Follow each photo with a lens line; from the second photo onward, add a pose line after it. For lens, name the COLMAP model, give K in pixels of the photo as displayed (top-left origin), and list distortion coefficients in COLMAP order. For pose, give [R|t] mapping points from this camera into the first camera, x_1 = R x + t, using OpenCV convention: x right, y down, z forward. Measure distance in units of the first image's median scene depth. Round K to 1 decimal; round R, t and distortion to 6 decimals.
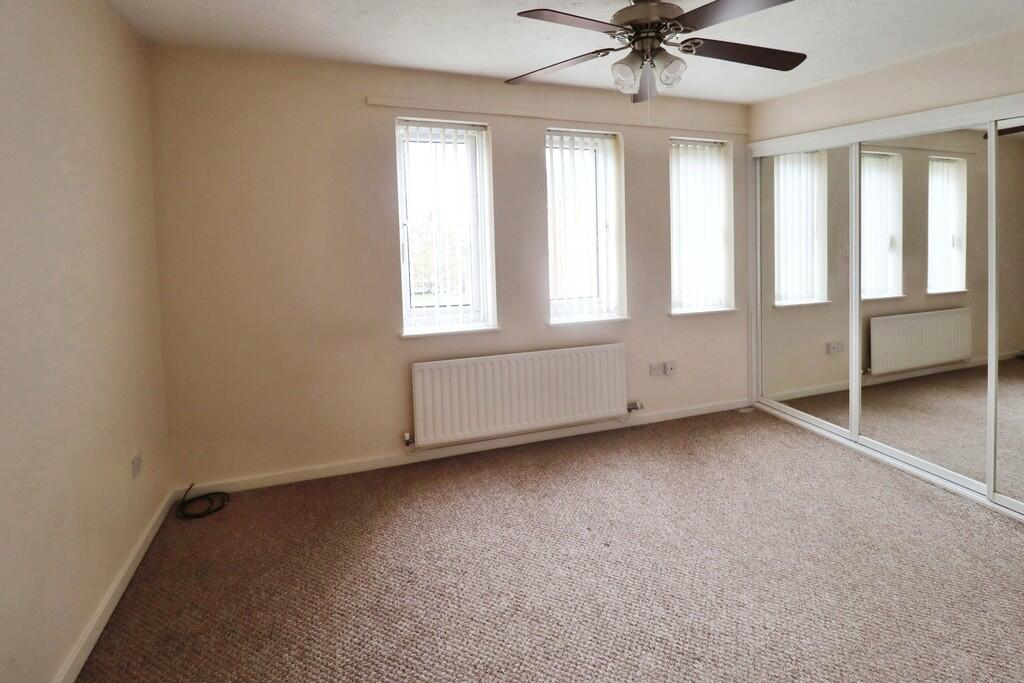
lens RADIAL K [[490.2, 0, 509.6], [0, 490.2, 340.1], [0, 0, 1]] dist [-0.002553, -0.000510]
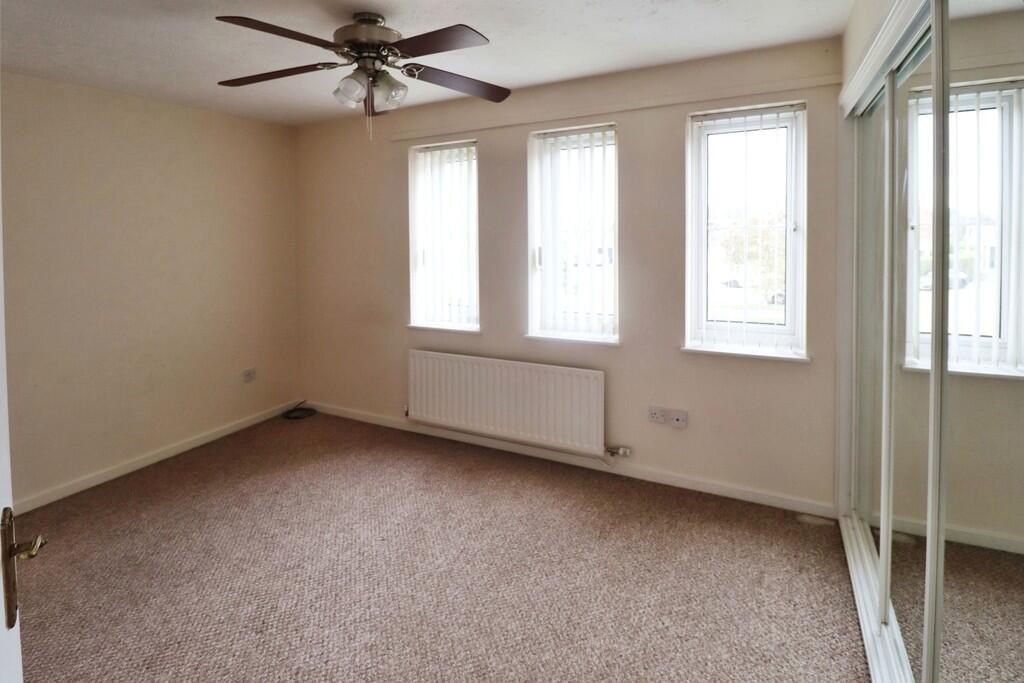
lens RADIAL K [[490.2, 0, 509.6], [0, 490.2, 340.1], [0, 0, 1]] dist [-0.002553, -0.000510]
pose [[0.672418, 0.151006, -0.724604, 0.821876], [-0.150440, 0.986416, 0.065962, -0.089291], [0.724722, 0.064656, 0.686001, 0.340359]]
